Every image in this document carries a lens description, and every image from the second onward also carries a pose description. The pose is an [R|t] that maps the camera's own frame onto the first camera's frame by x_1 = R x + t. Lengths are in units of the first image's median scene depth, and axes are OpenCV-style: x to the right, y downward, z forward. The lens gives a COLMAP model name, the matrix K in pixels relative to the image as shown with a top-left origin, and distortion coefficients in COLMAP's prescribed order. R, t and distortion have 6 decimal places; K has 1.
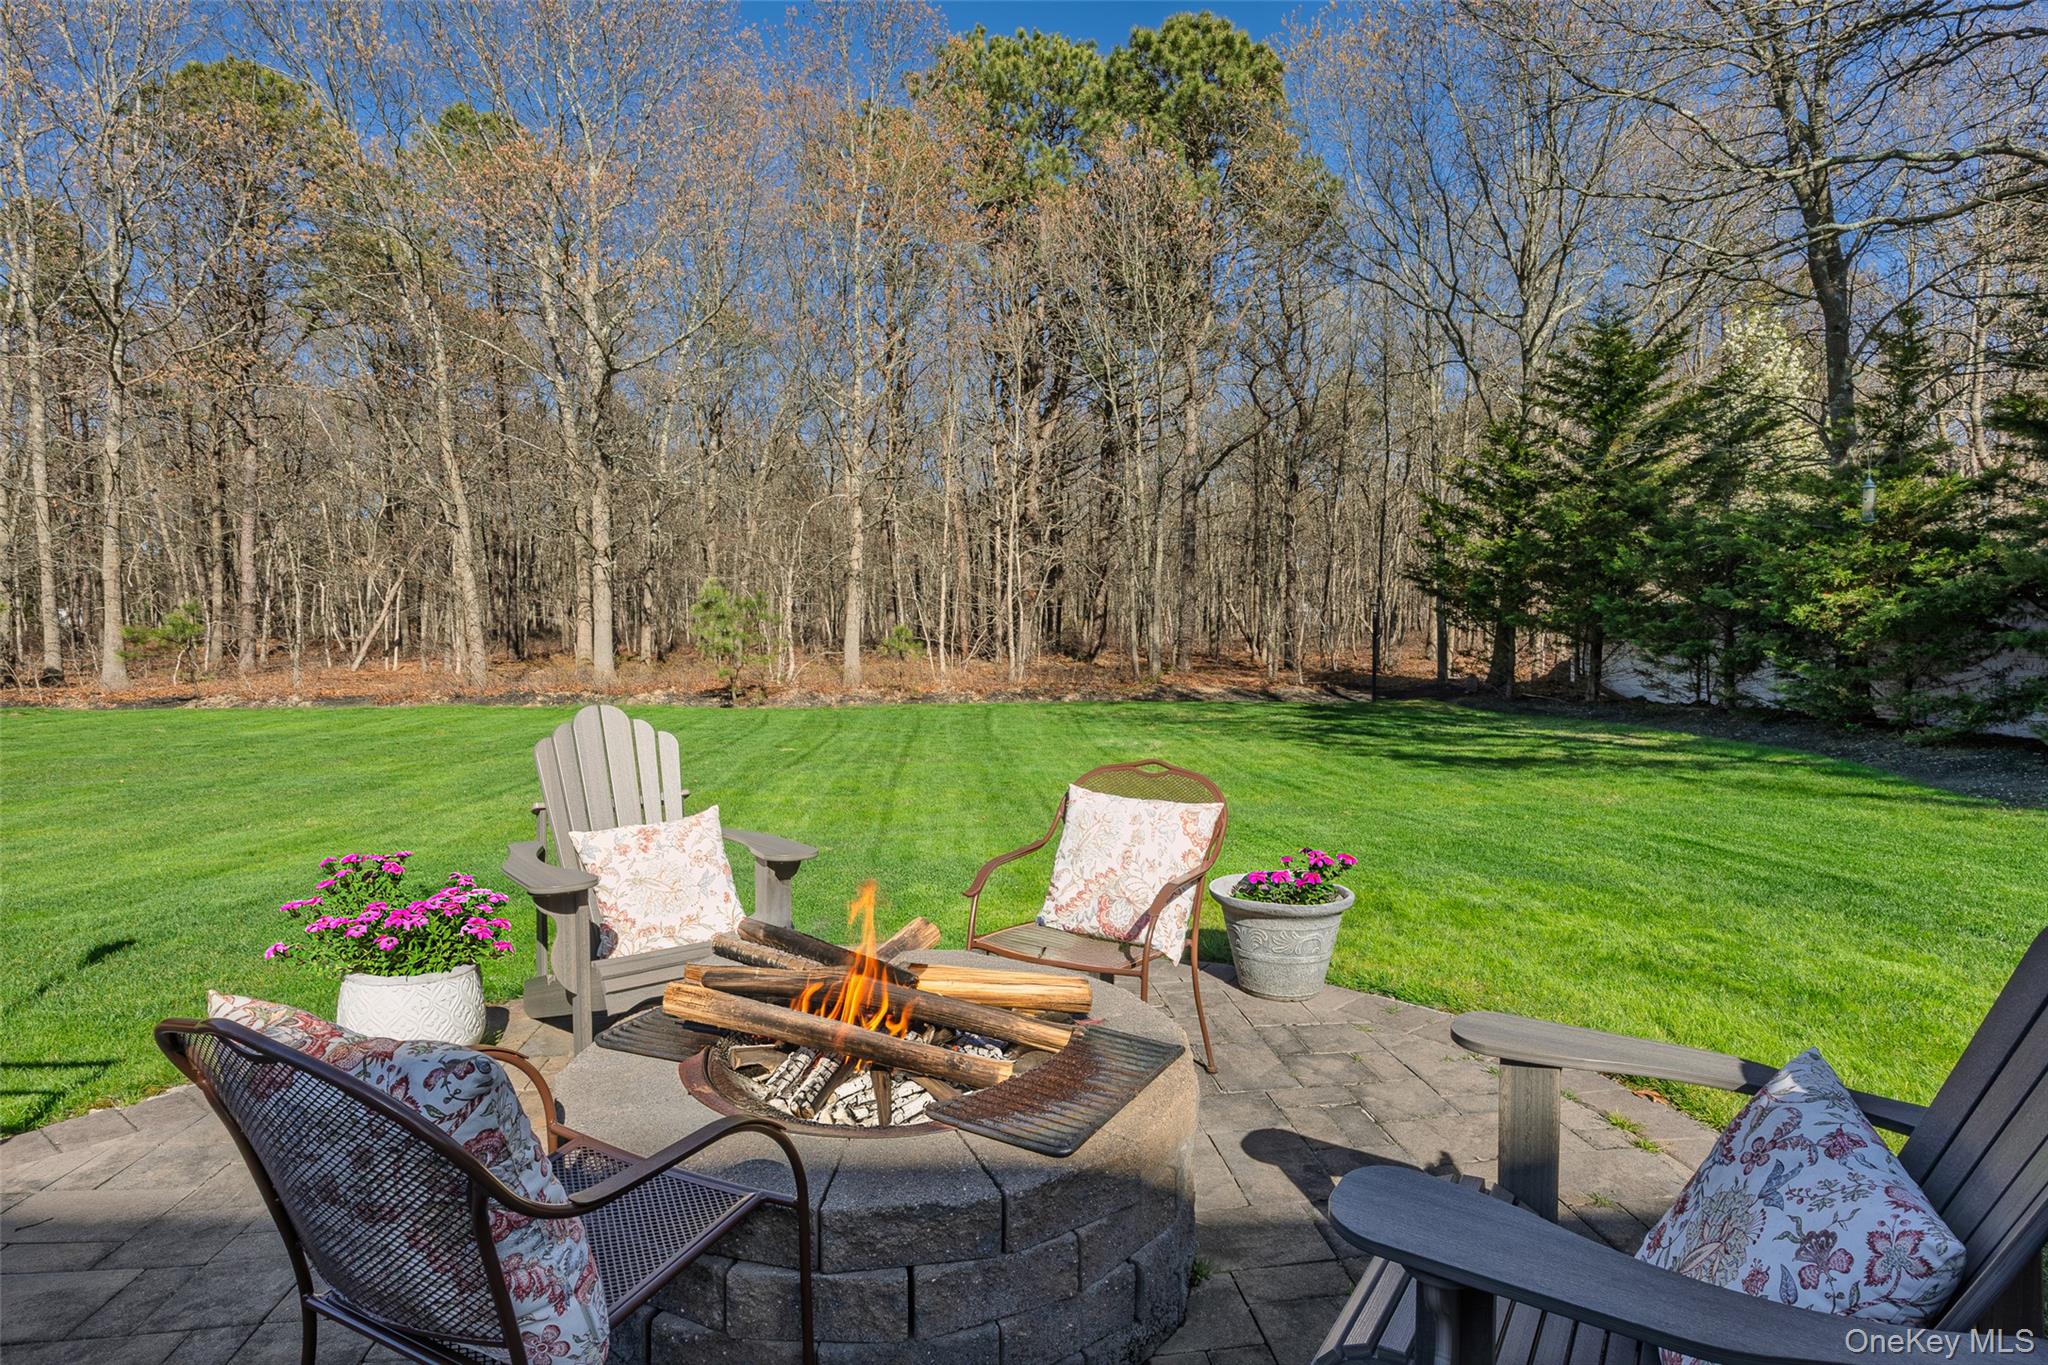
lens RADIAL K [[1120.4, 0, 1013.9], [0, 1120.4, 685.4], [0, 0, 1]] dist [-0.006507, 0.001010]
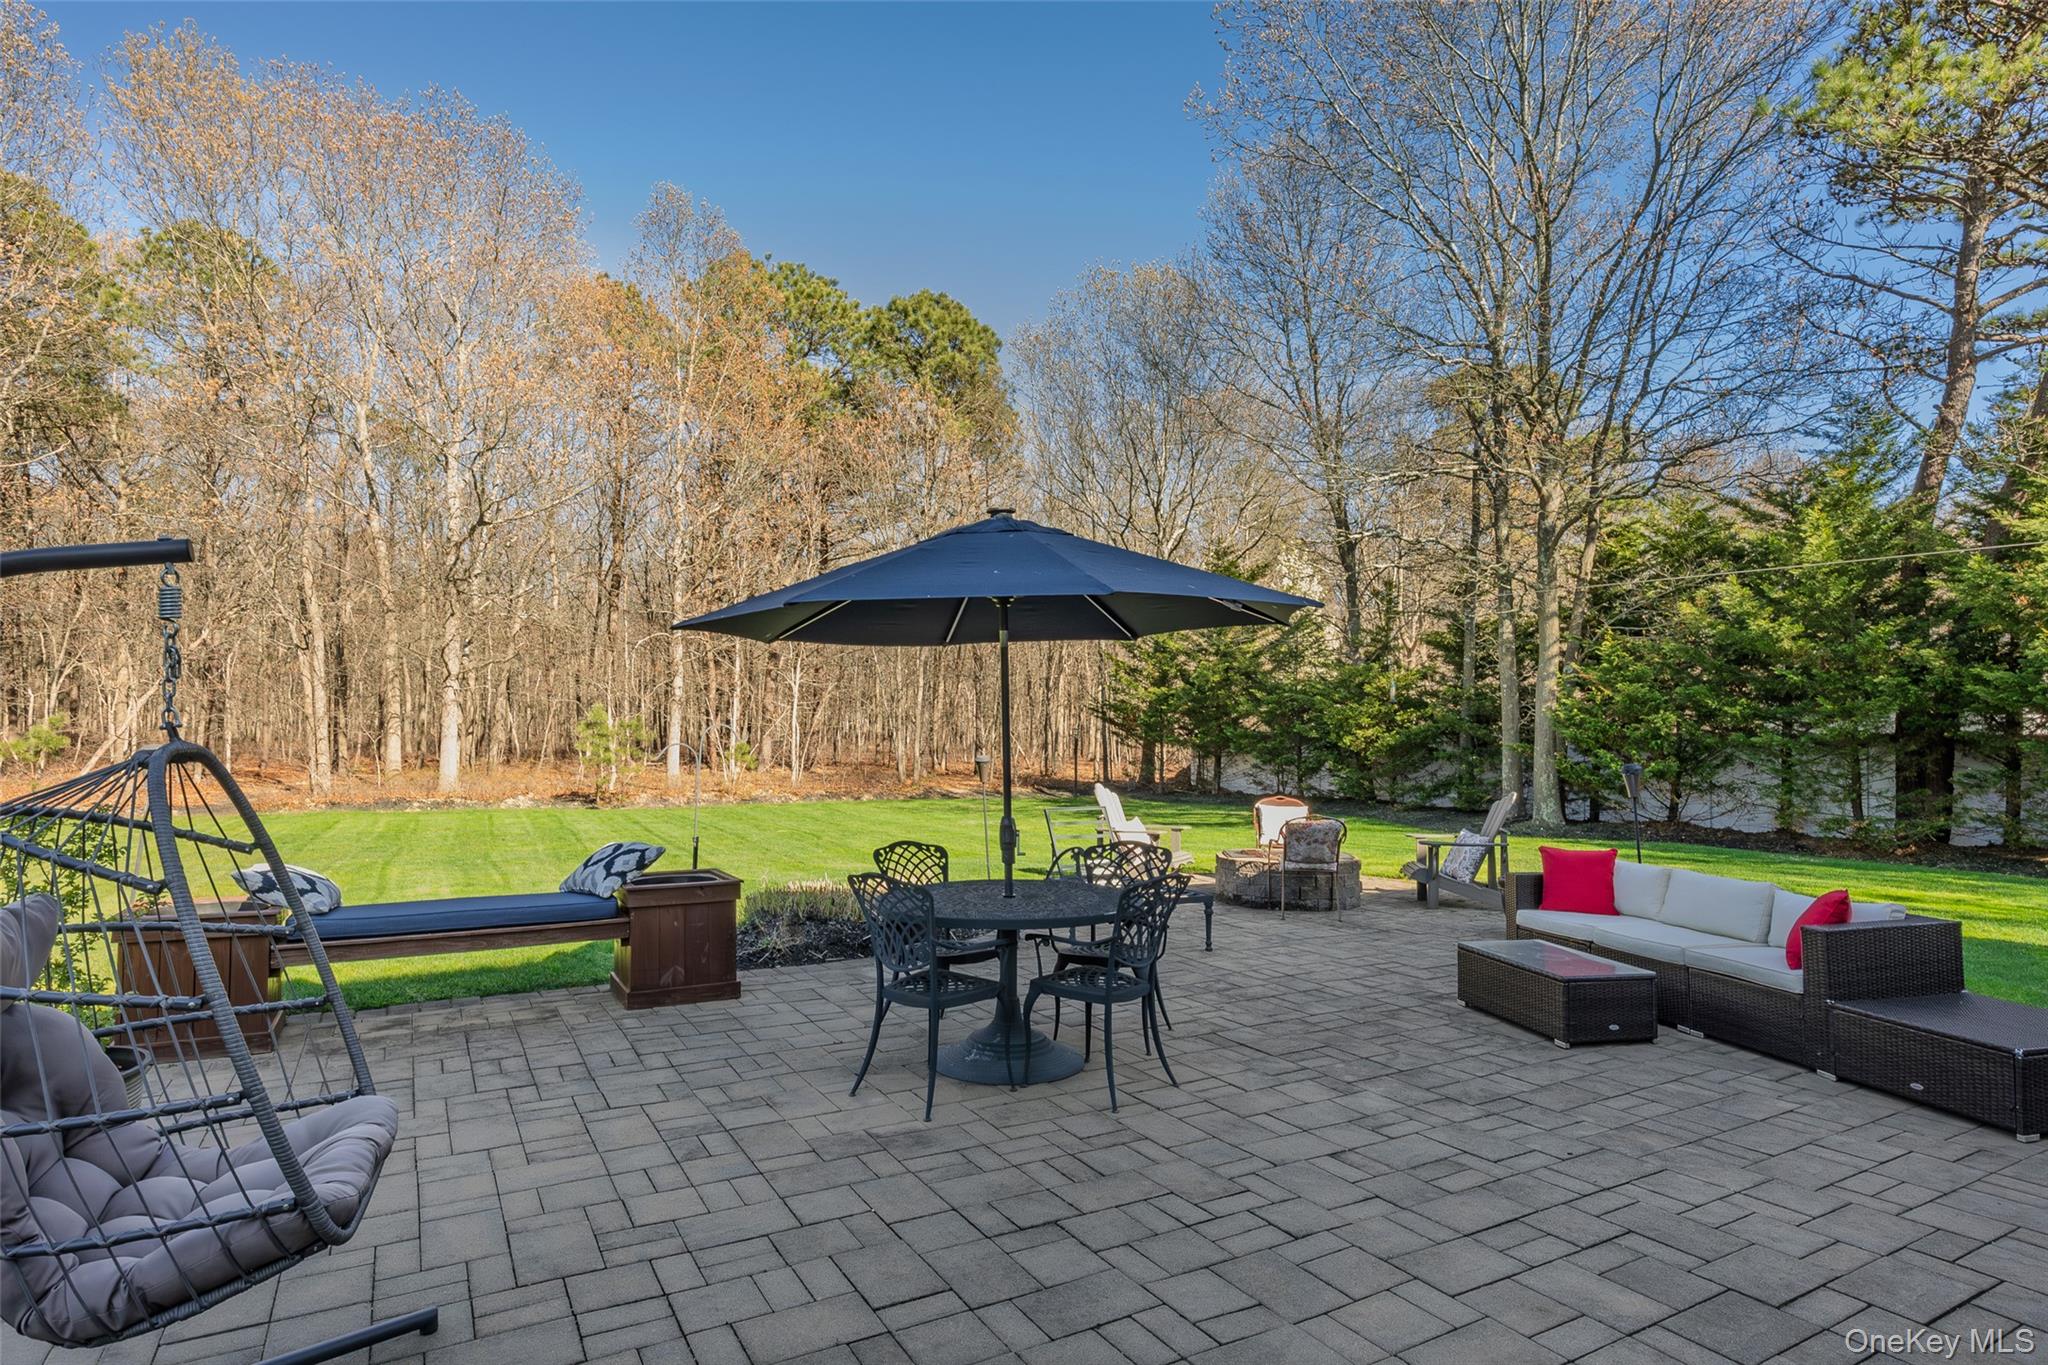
lens RADIAL K [[1120.4, 0, 1018.8], [0, 1120.4, 697.8], [0, 0, 1]] dist [-0.006507, 0.001010]
pose [[0.924520, 0.019496, 0.380635, -0.273811], [0.013217, 0.996450, -0.083141, 0.005959], [-0.380904, 0.081896, 0.920980, -0.274042]]
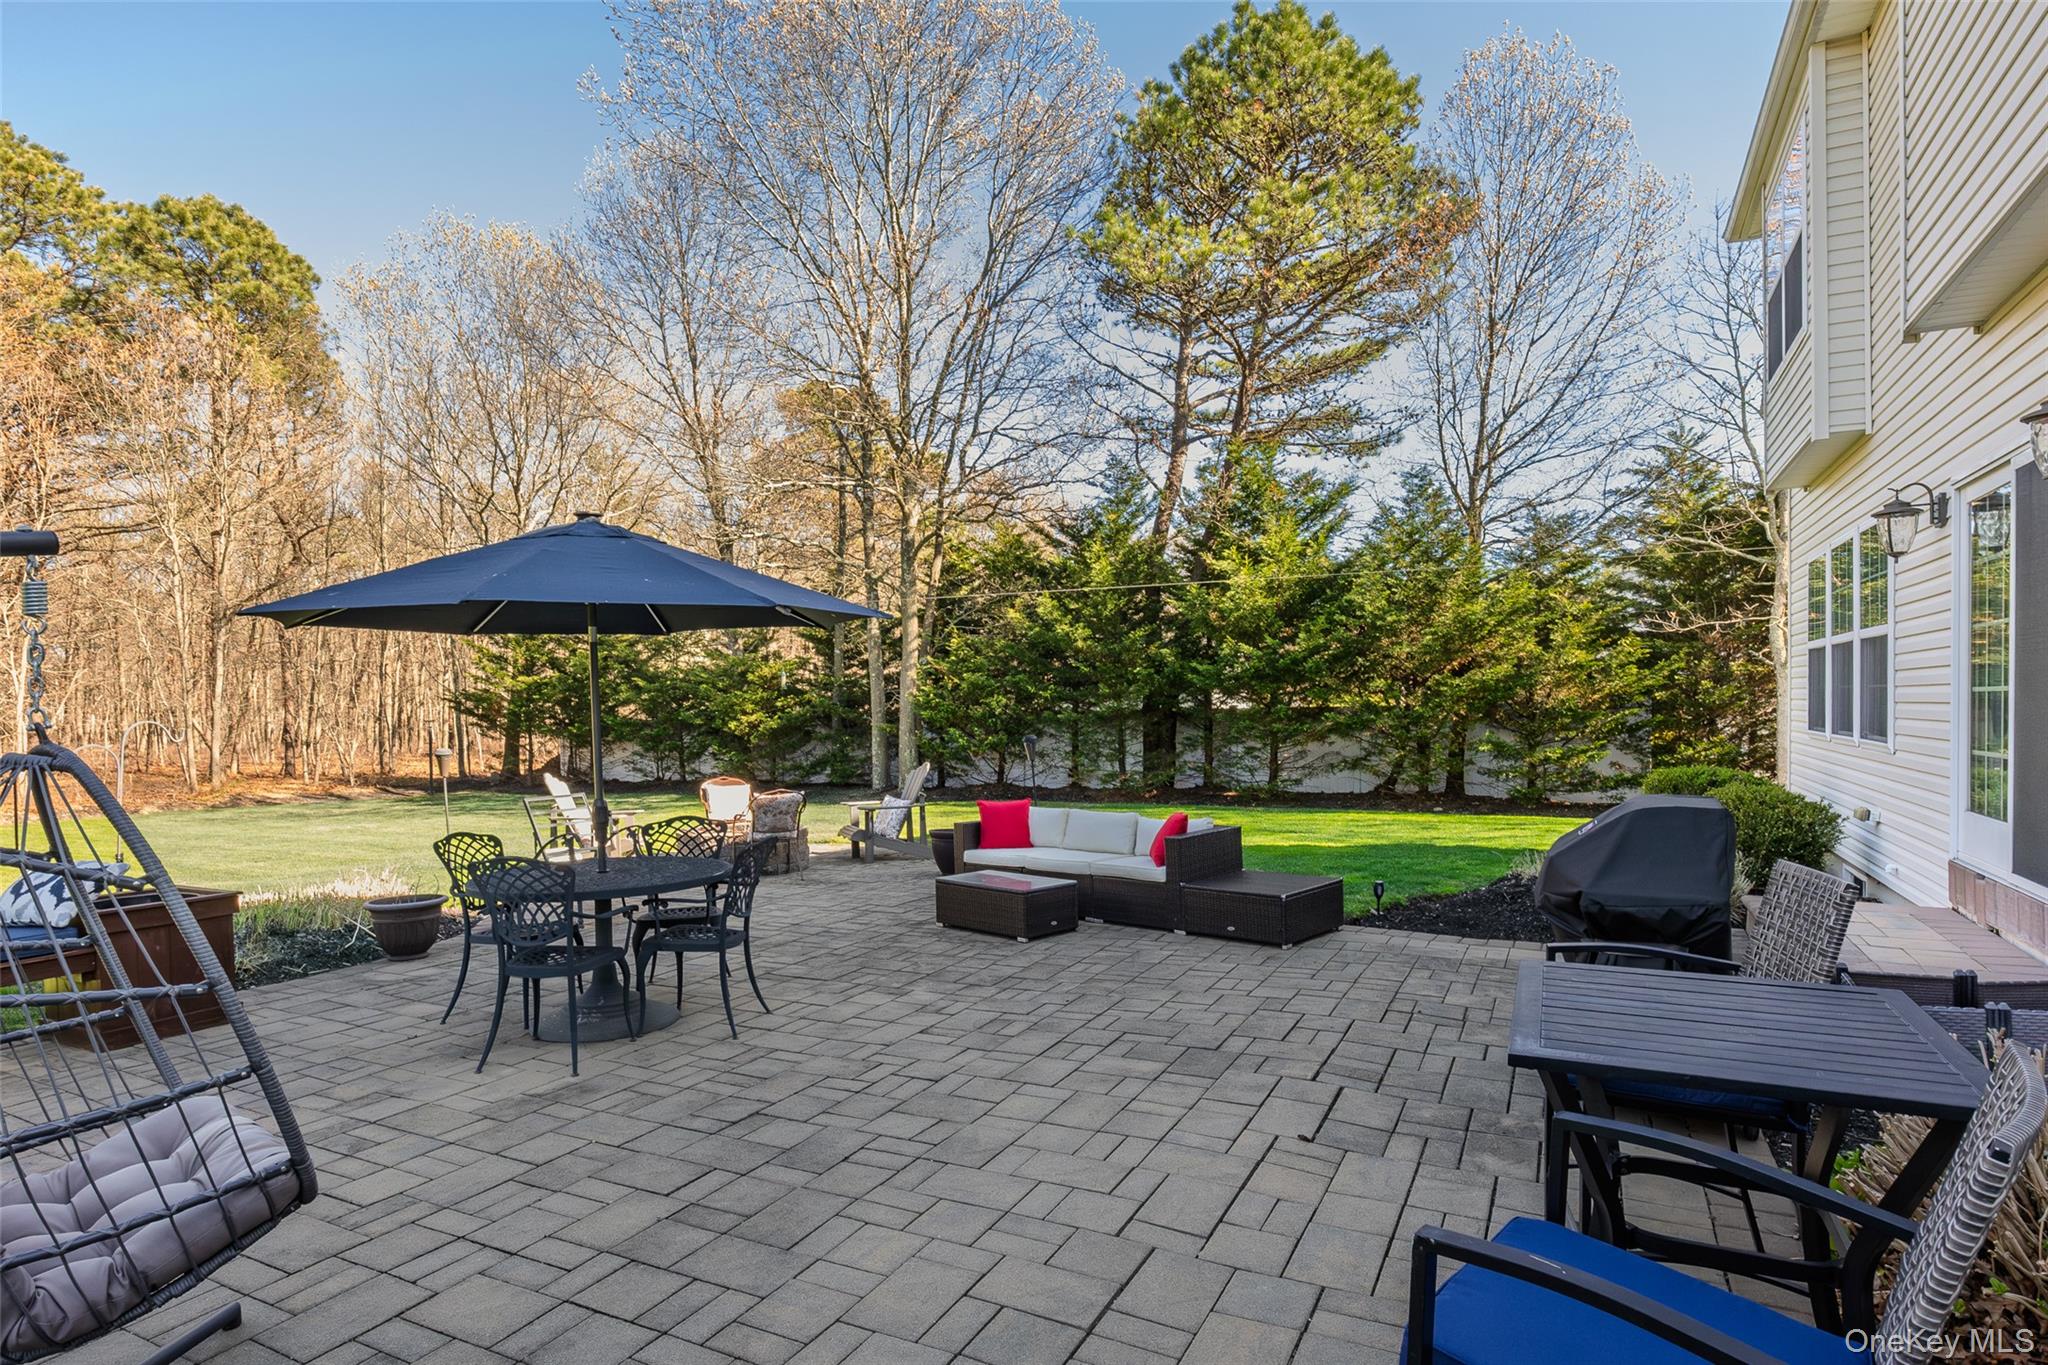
lens RADIAL K [[1091.2, 0, 1037.0], [0, 1091.2, 719.9], [0, 0, 1]] dist [-0.016172, 0.001769]
pose [[0.548438, -0.010952, 0.836120, -0.332244], [0.062366, 0.997665, -0.027840, 0.006344], [-0.833862, 0.067413, 0.547840, -0.274269]]
